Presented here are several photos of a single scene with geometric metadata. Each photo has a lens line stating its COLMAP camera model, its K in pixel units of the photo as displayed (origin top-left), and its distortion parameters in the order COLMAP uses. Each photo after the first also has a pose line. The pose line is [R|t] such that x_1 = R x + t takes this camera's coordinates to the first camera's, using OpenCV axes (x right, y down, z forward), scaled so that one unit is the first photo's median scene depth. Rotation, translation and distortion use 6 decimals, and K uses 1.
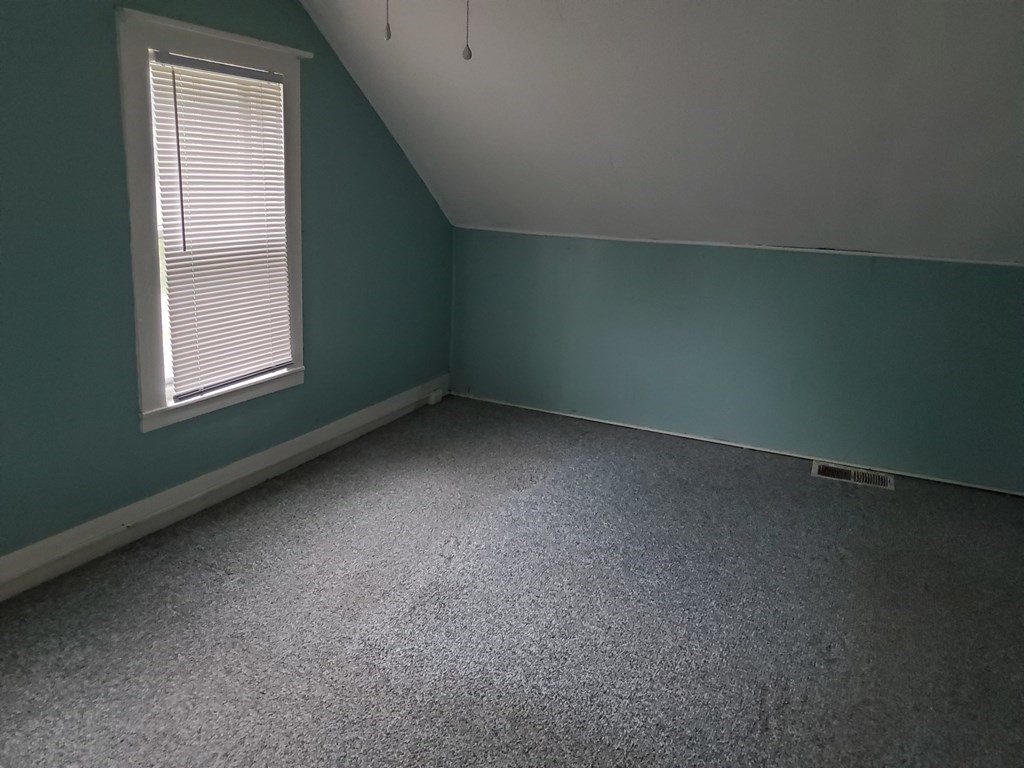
lens RADIAL K [[817.9, 0, 512.0], [0, 817.9, 384.0], [0, 0, 1]] dist [0.068674, -0.082982]
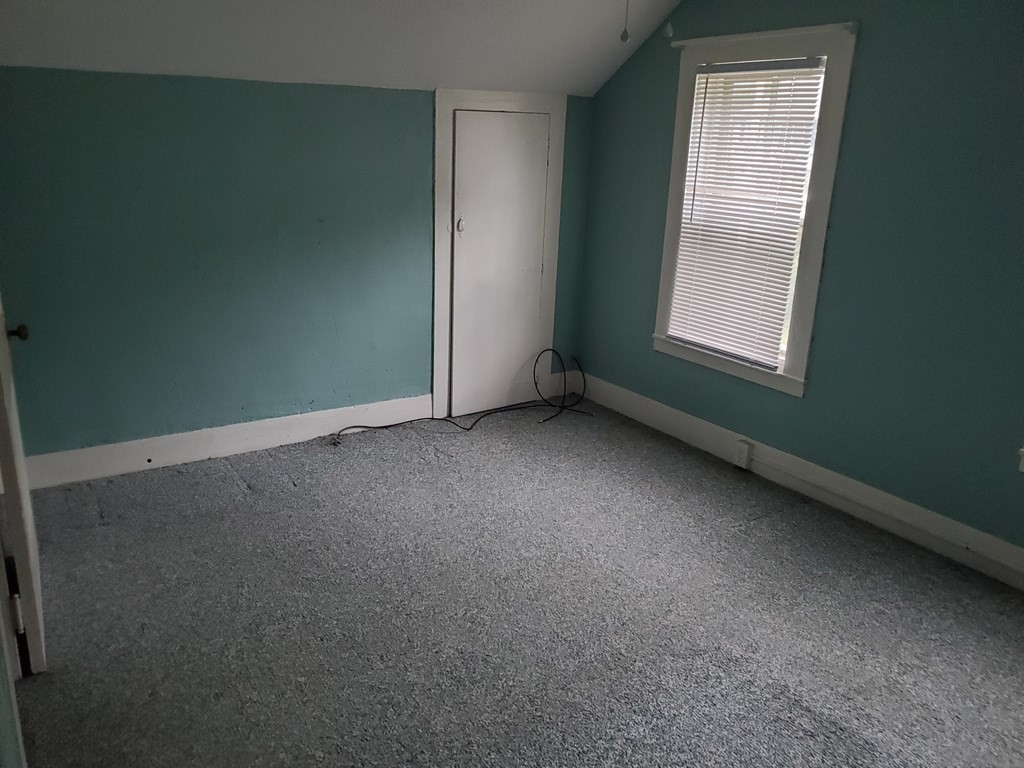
lens RADIAL K [[817.9, 0, 512.0], [0, 817.9, 384.0], [0, 0, 1]] dist [0.068674, -0.082982]
pose [[-0.519030, 0.190139, -0.833339, 0.651930], [-0.274713, 0.886112, 0.373280, -0.237749], [0.809407, 0.422673, -0.407685, 0.962128]]
